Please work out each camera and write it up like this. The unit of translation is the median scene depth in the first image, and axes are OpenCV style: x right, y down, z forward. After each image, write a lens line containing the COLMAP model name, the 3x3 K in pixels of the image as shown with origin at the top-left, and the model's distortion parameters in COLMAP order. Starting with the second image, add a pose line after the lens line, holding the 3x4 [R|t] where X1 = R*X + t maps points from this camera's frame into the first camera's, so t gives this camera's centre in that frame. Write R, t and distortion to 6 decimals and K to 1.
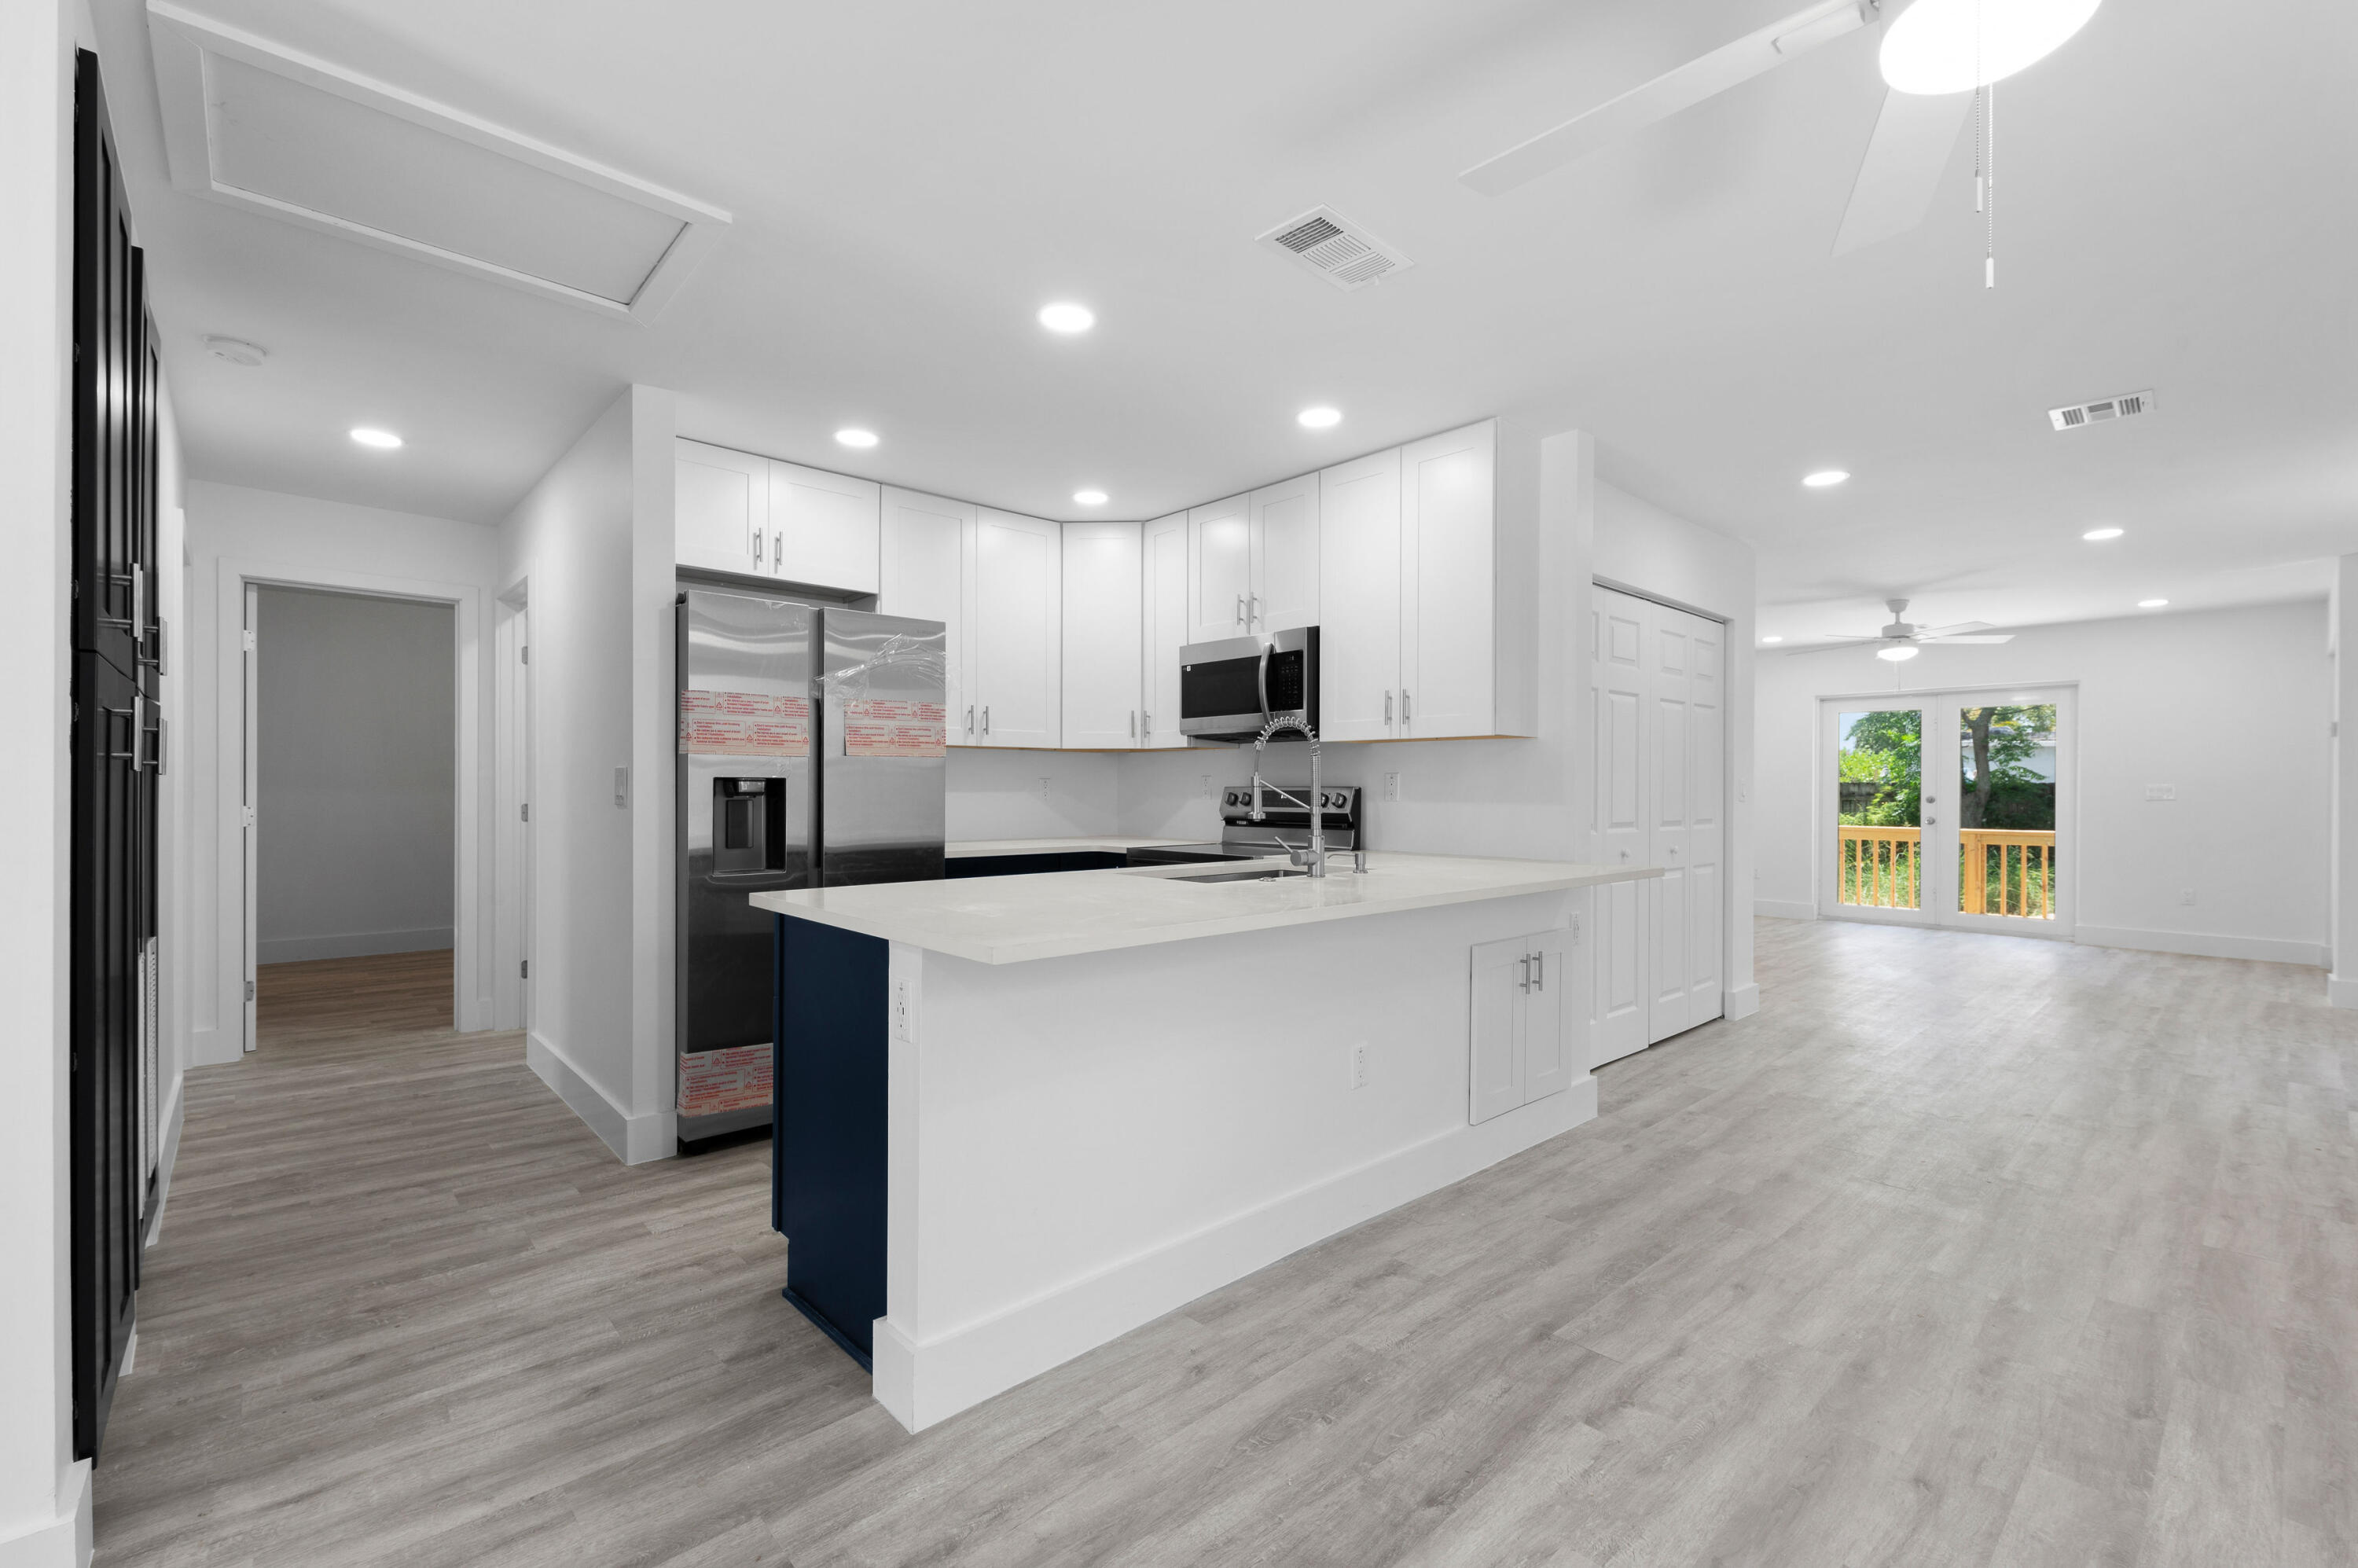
lens RADIAL K [[995.8, 0, 1163.2], [0, 995.8, 801.3], [0, 0, 1]] dist [0.012594, -0.005976]
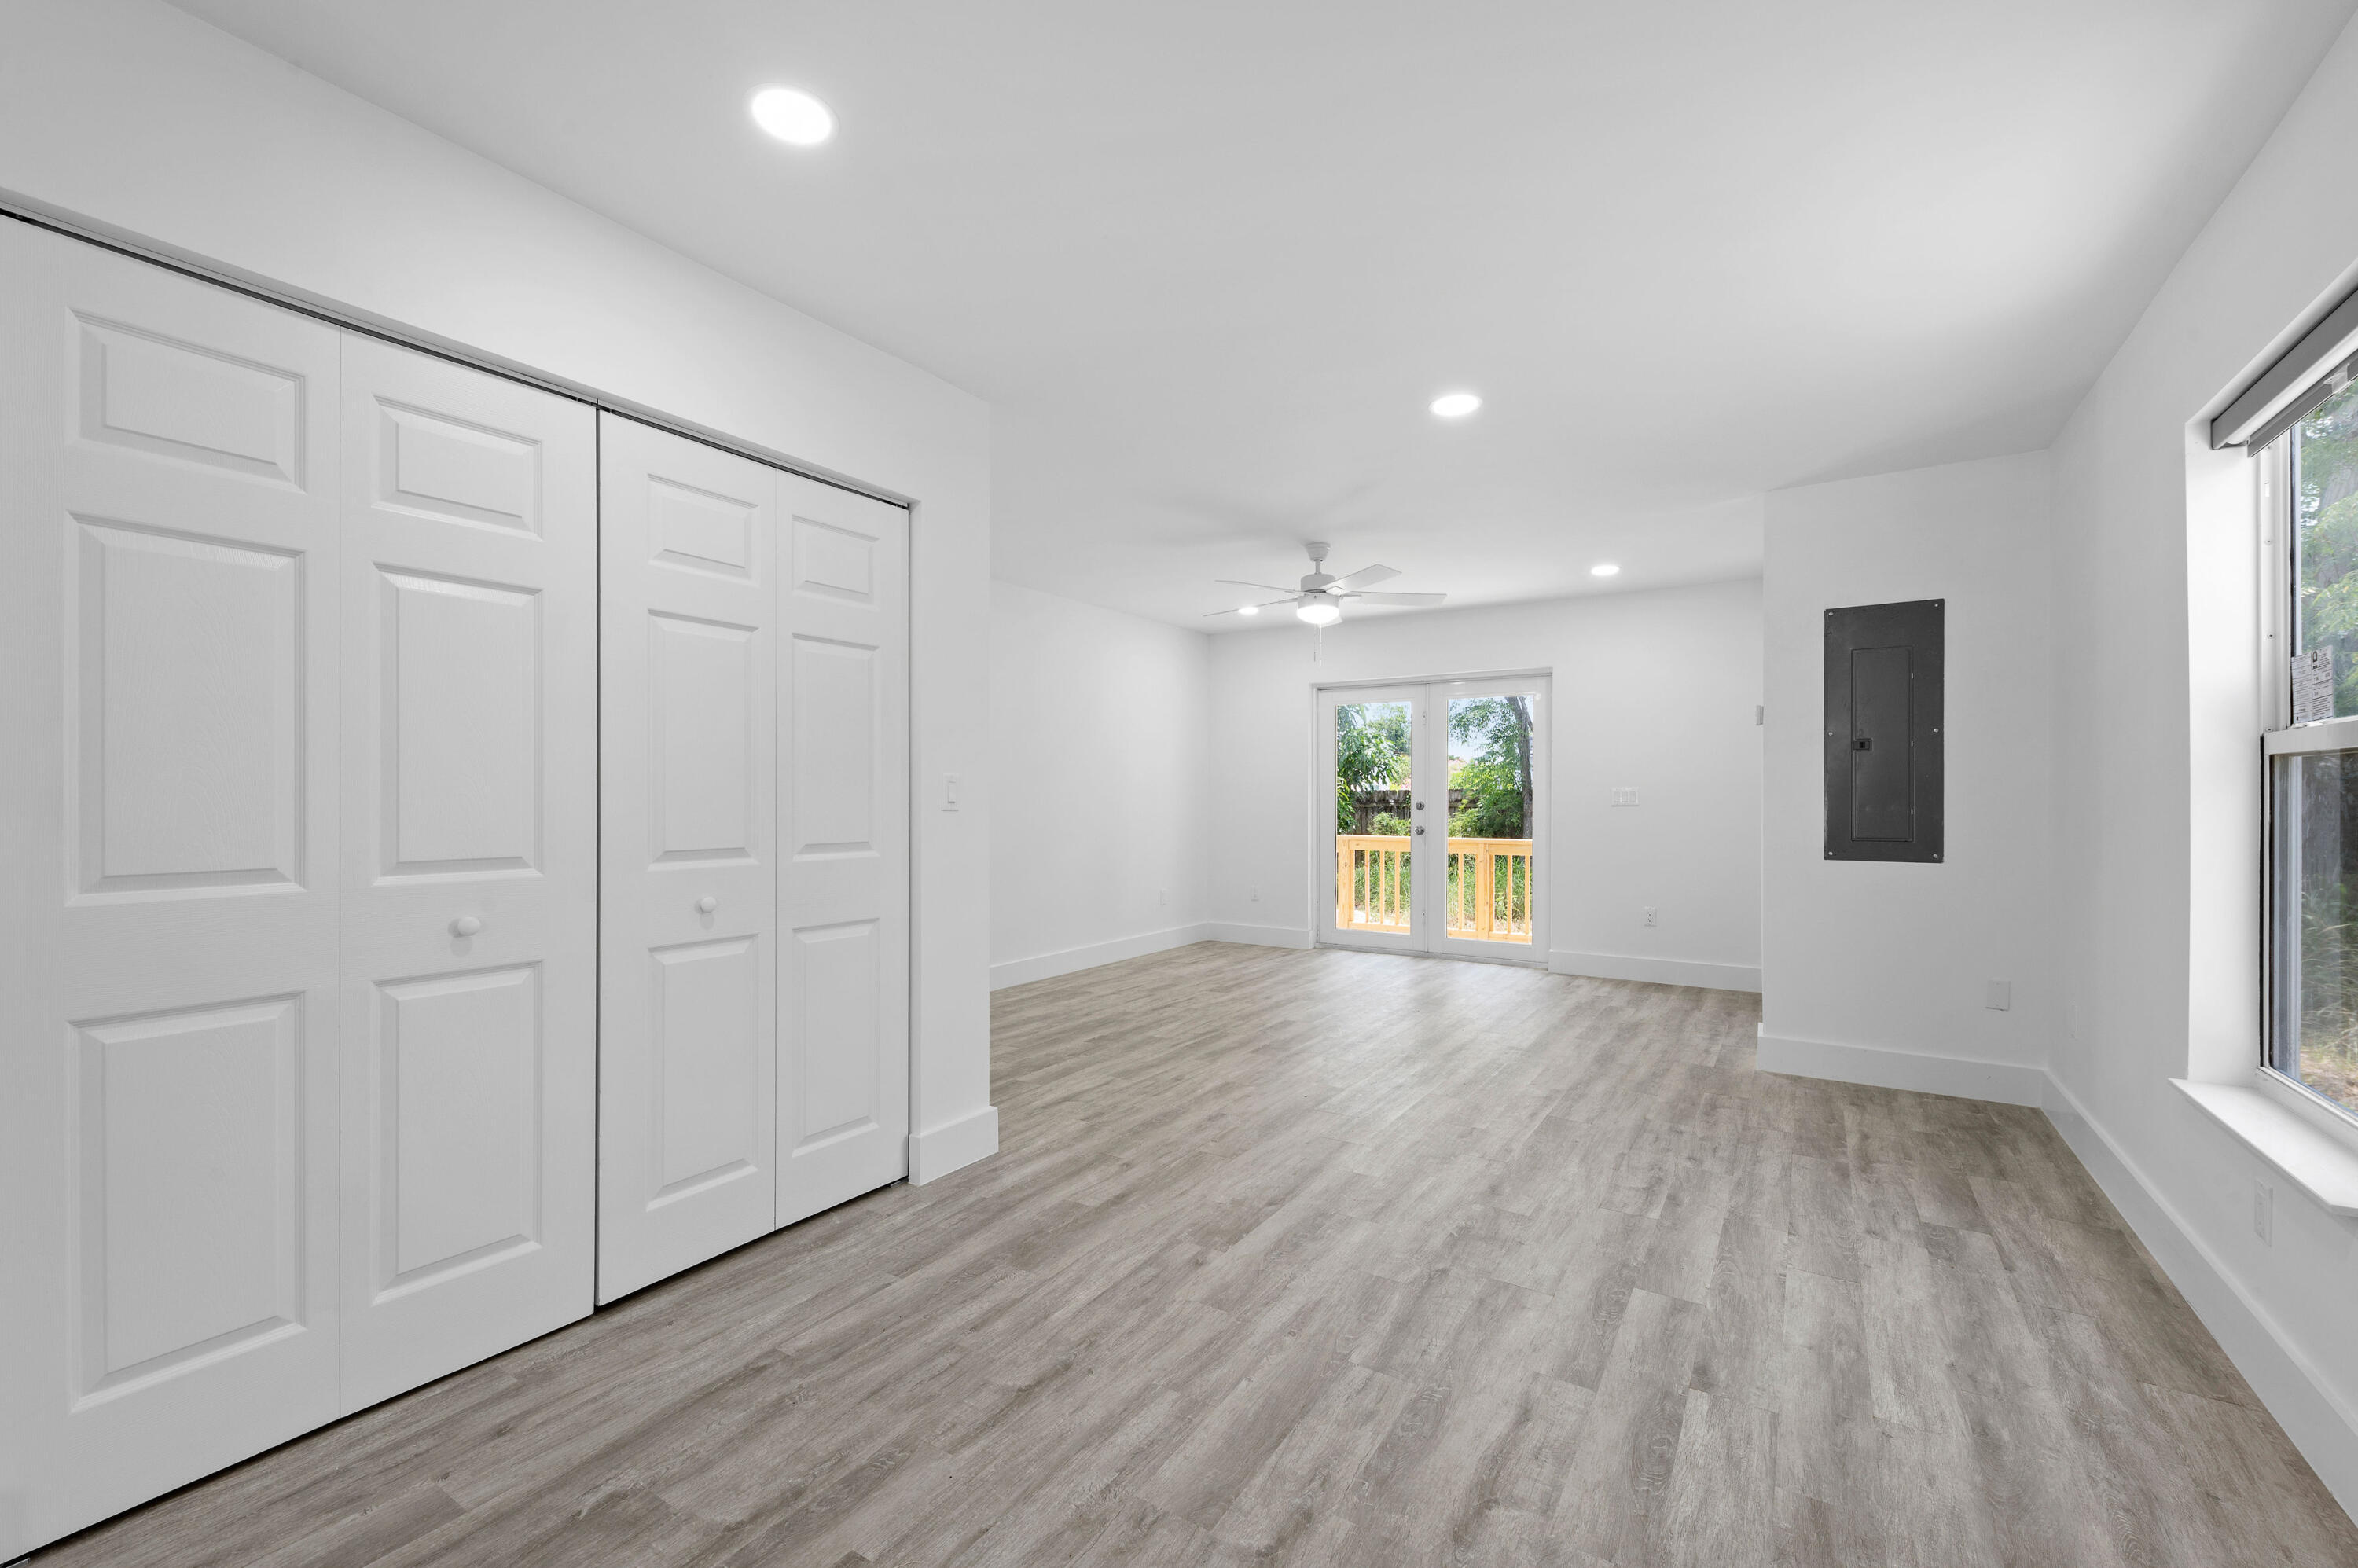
lens RADIAL K [[995.8, 0, 1152.1], [0, 995.8, 813.5], [0, 0, 1]] dist [0.012594, -0.005976]
pose [[0.965558, -0.004421, 0.260151, 0.803692], [0.003139, 0.999981, 0.005342, -0.001419], [-0.260170, -0.004341, 0.965553, 0.584599]]
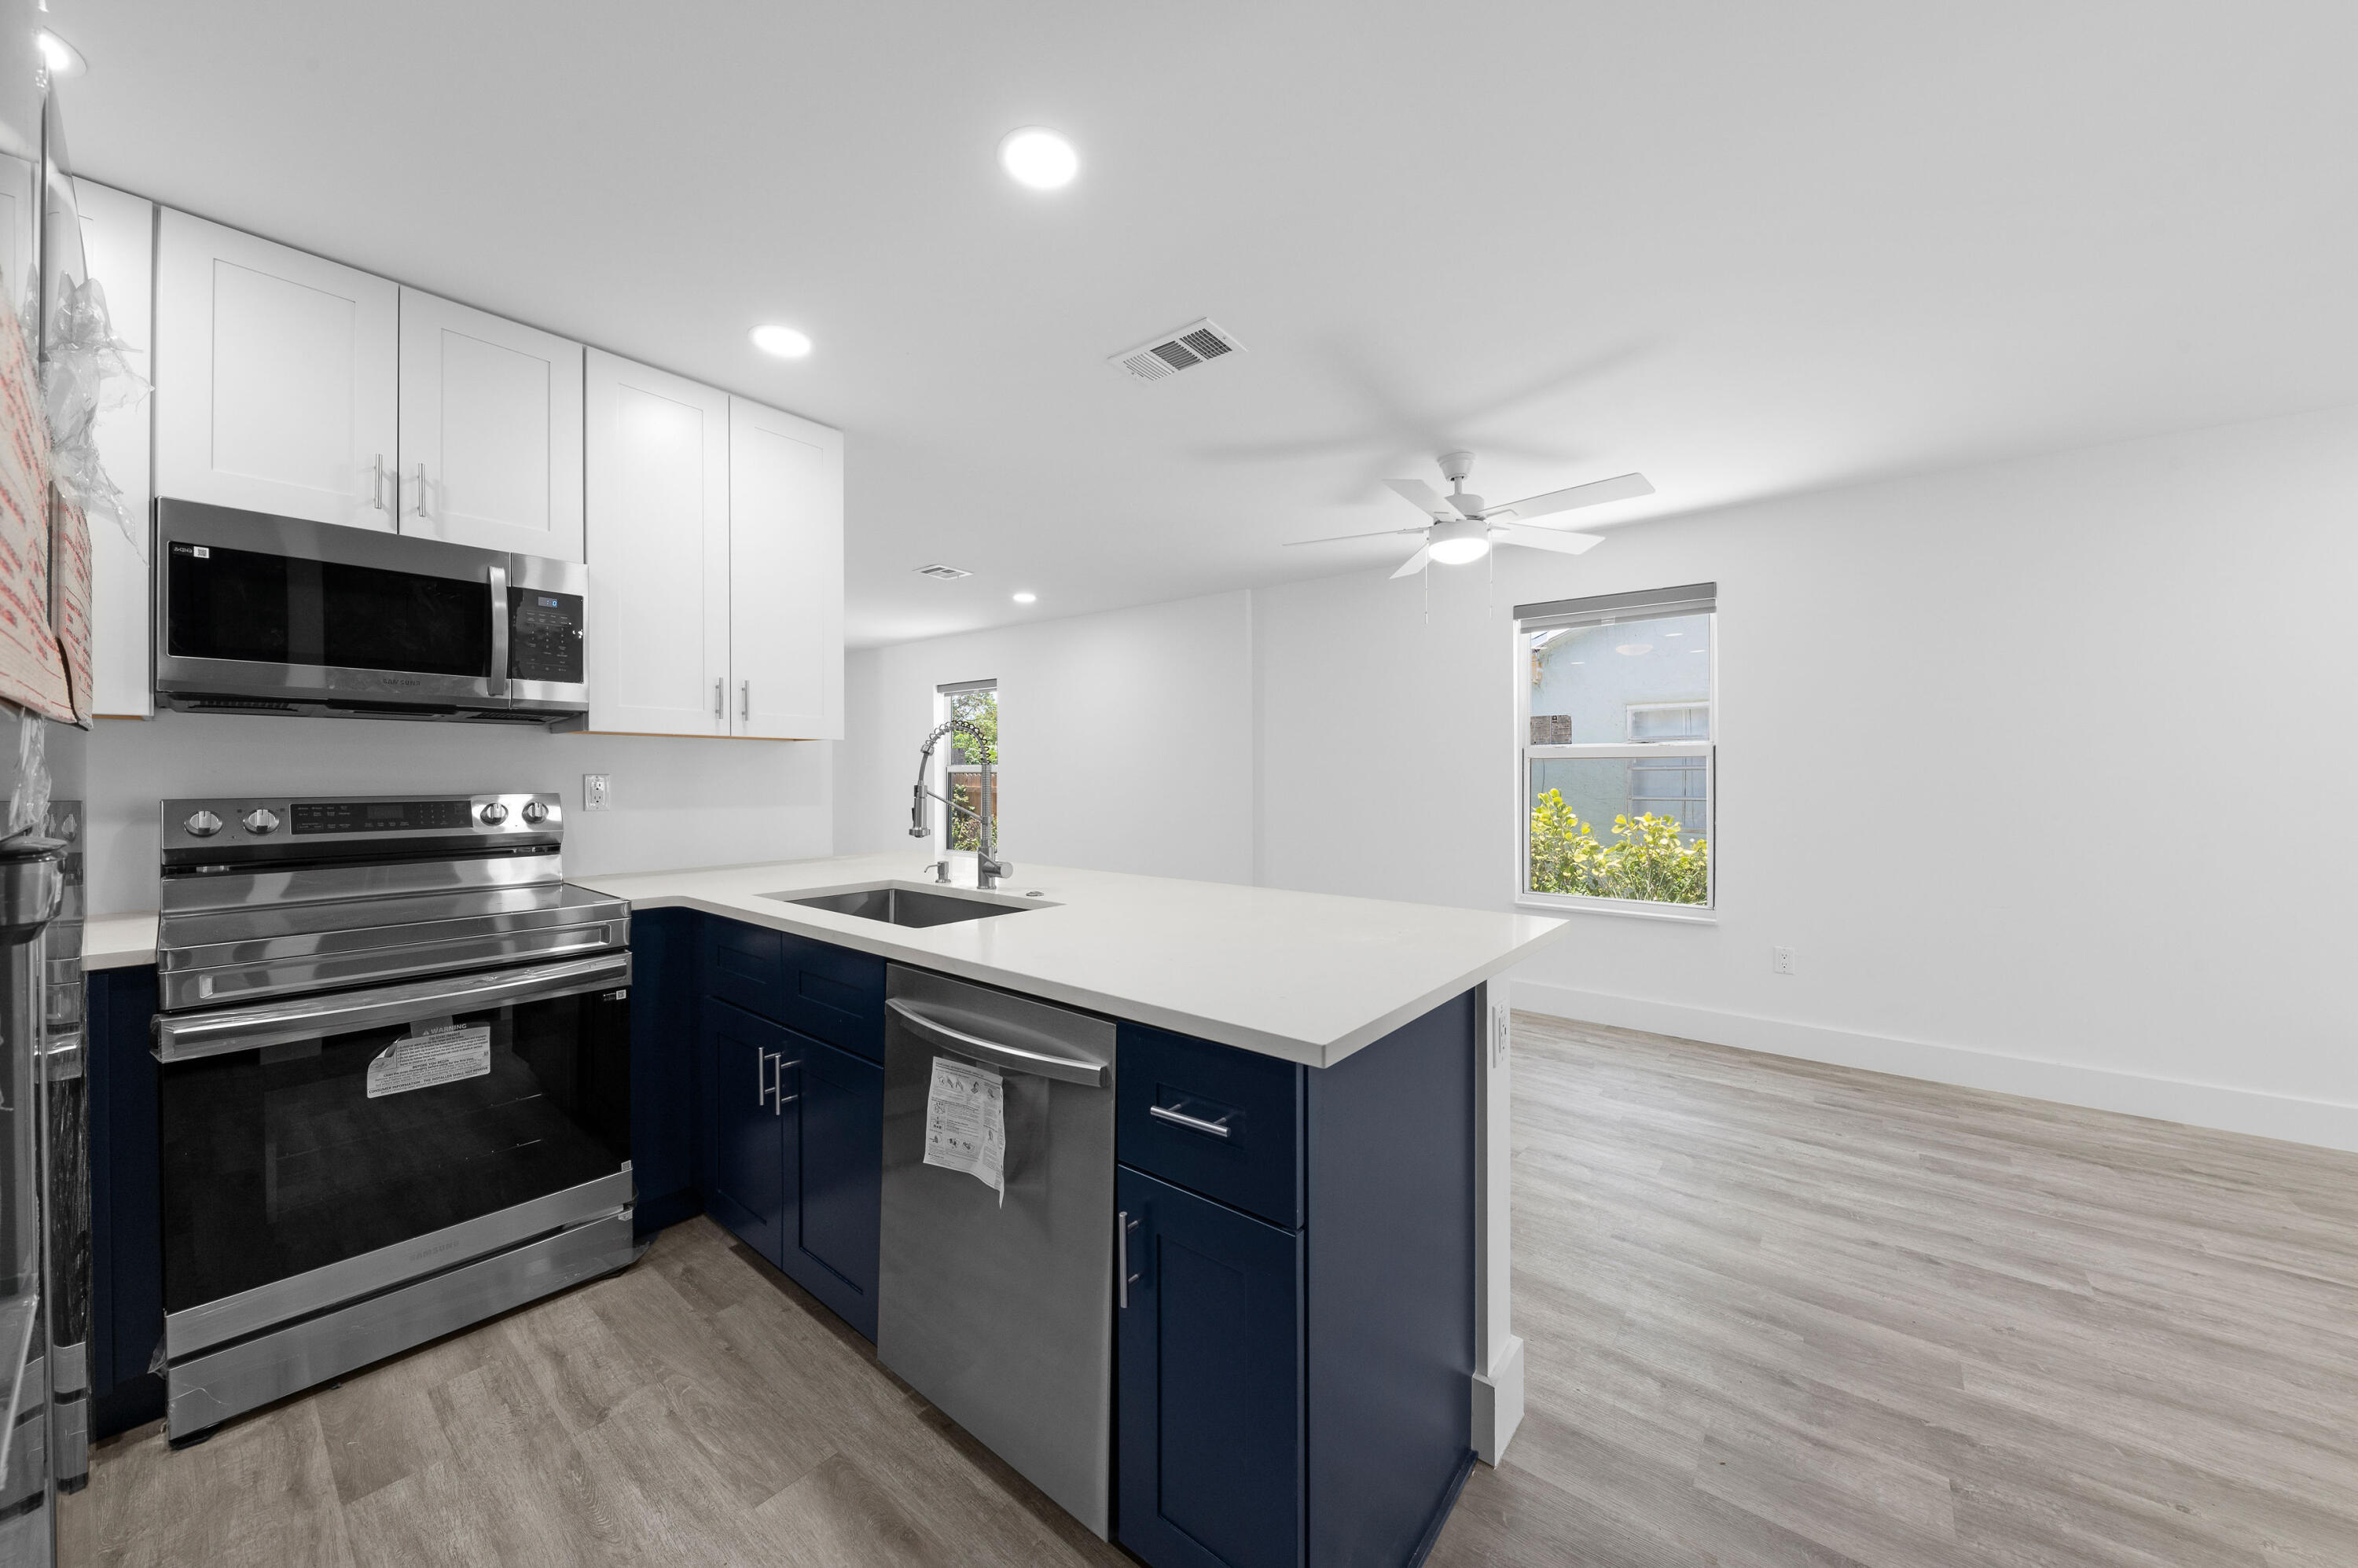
lens RADIAL K [[830.2, 0, 1181.5], [0, 830.2, 783.7], [0, 0, 1]] dist [-0.001292, -0.003198]
pose [[-0.147510, -0.013292, 0.988971, -0.534724], [0.012072, 0.999811, 0.015238, -0.029898], [-0.988987, 0.014187, -0.147322, 0.745744]]
